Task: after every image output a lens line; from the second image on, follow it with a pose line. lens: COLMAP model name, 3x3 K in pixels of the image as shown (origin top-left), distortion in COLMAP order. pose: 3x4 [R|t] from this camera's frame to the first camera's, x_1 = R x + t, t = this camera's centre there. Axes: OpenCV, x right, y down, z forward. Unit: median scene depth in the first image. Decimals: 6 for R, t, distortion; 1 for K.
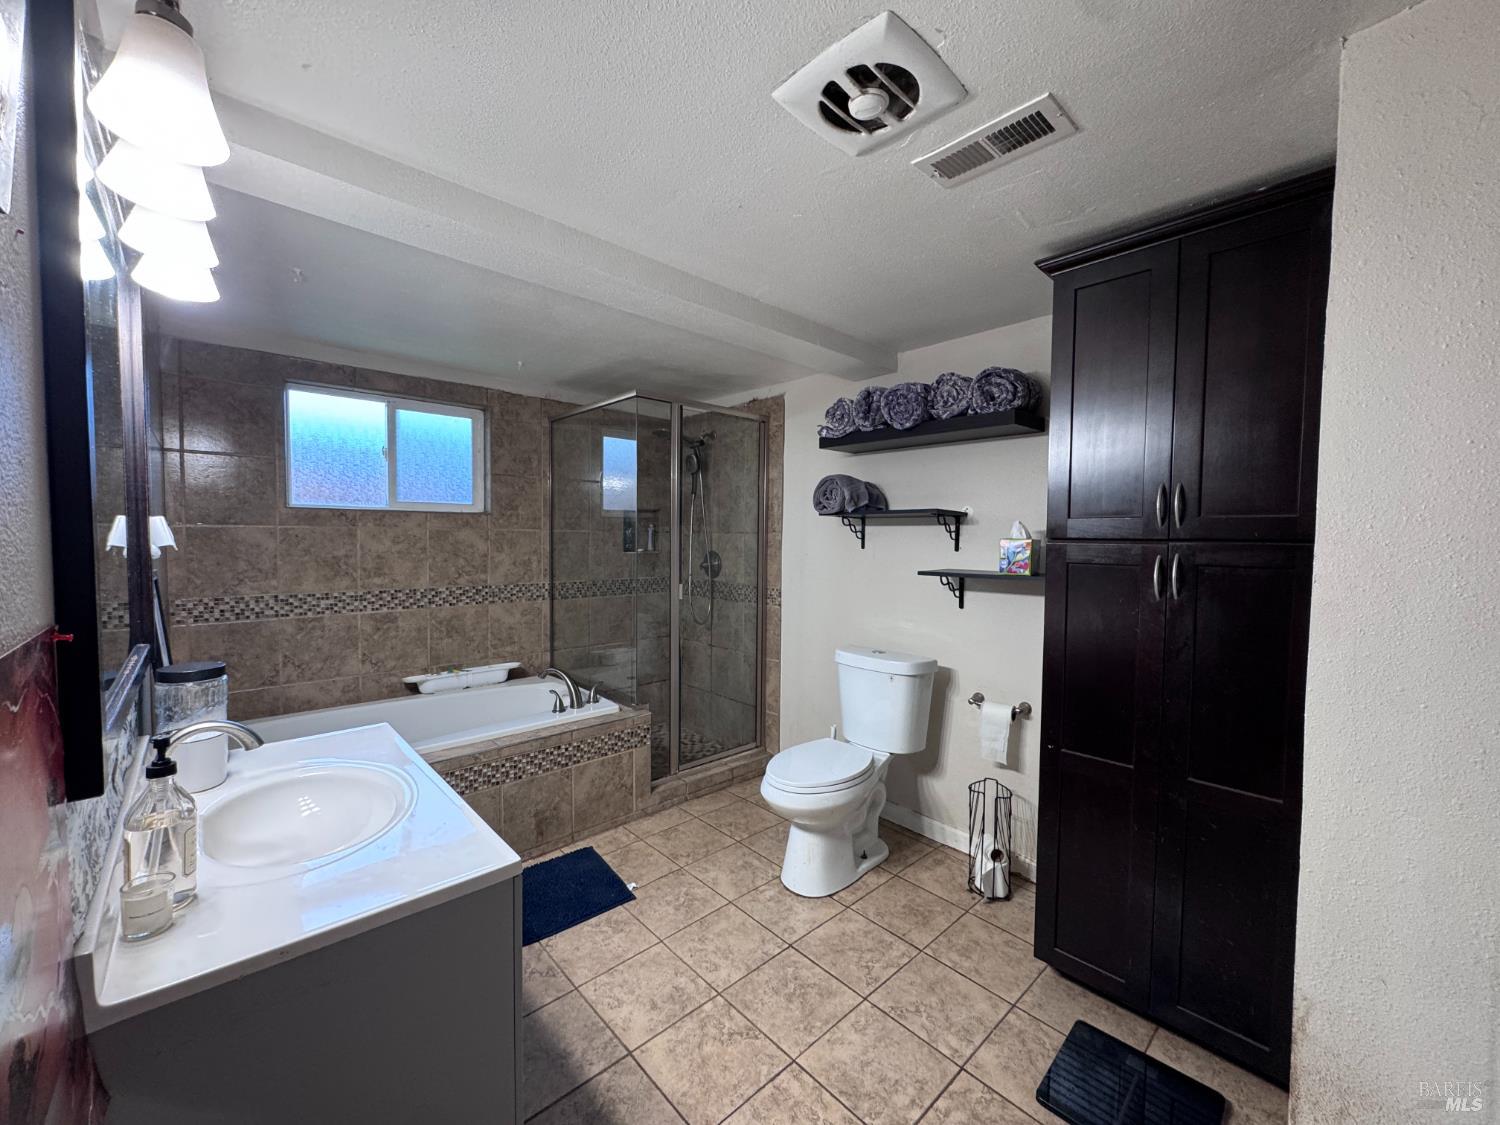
lens RADIAL K [[596.5, 0, 748.1], [0, 596.5, 563.0], [0, 0, 1]] dist [-0.006676, 0.000959]
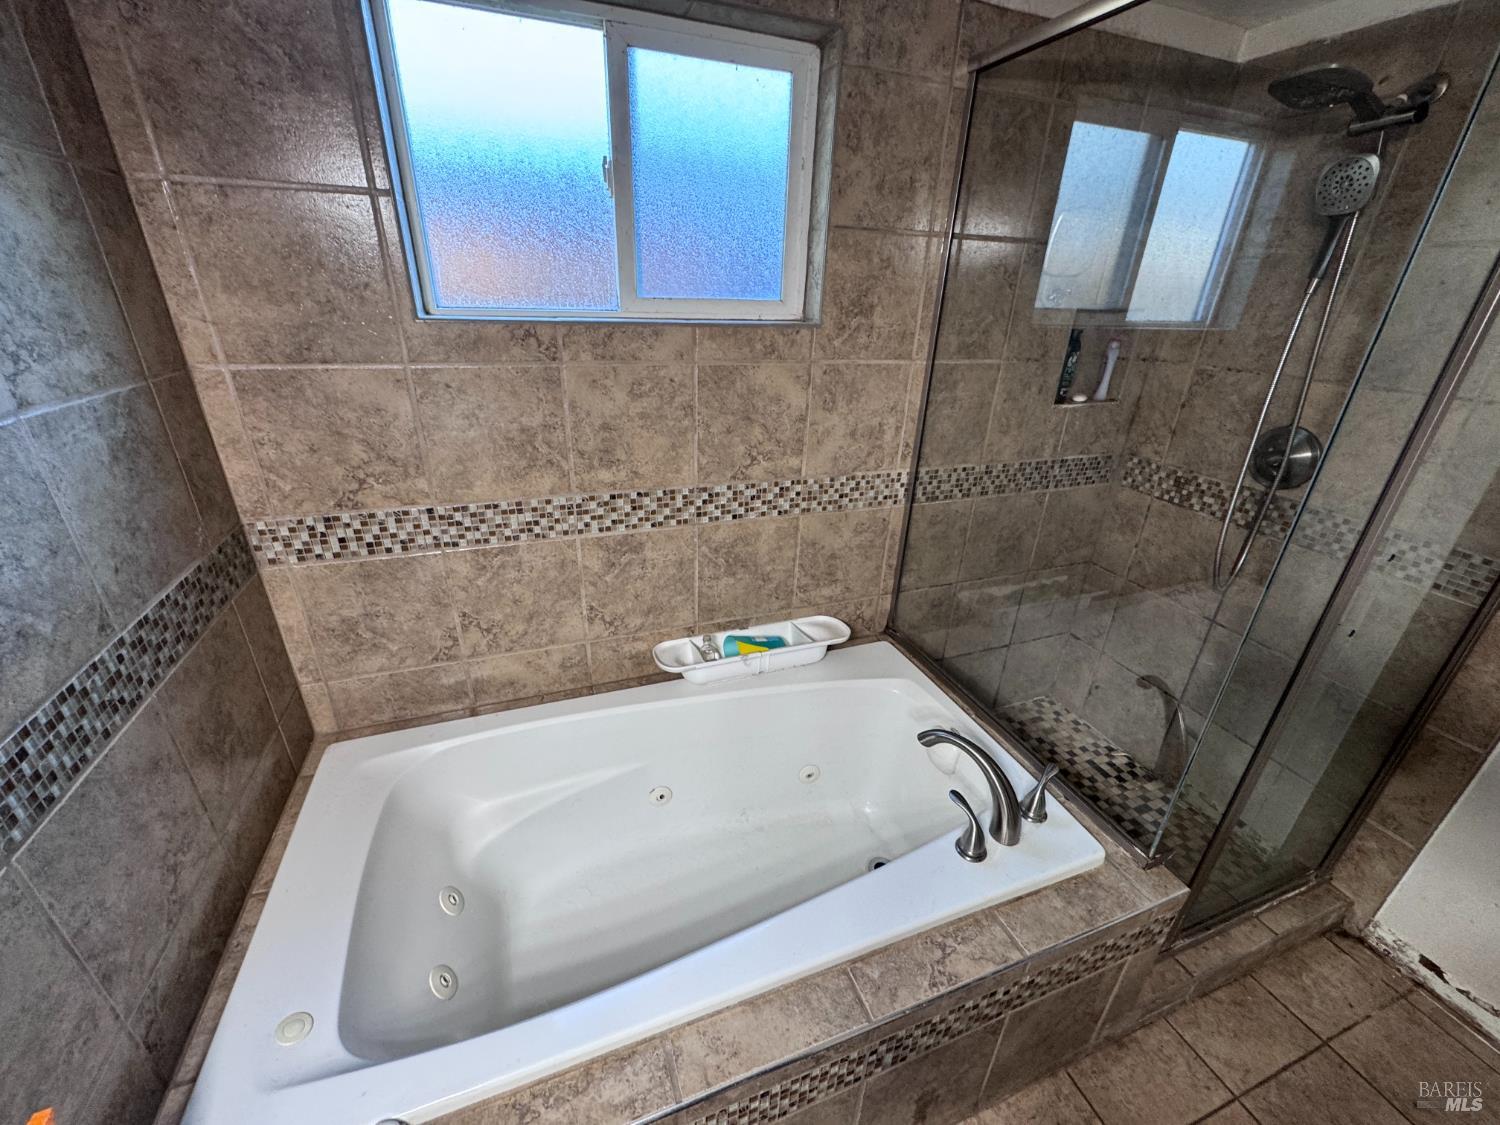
lens RADIAL K [[596.5, 0, 749.0], [0, 596.5, 562.7], [0, 0, 1]] dist [-0.006676, 0.000959]
pose [[0.924321, 0.175545, -0.338844, -0.324581], [-0.038934, 0.926664, 0.373869, -0.090871], [0.379625, -0.332382, 0.863369, 0.579497]]
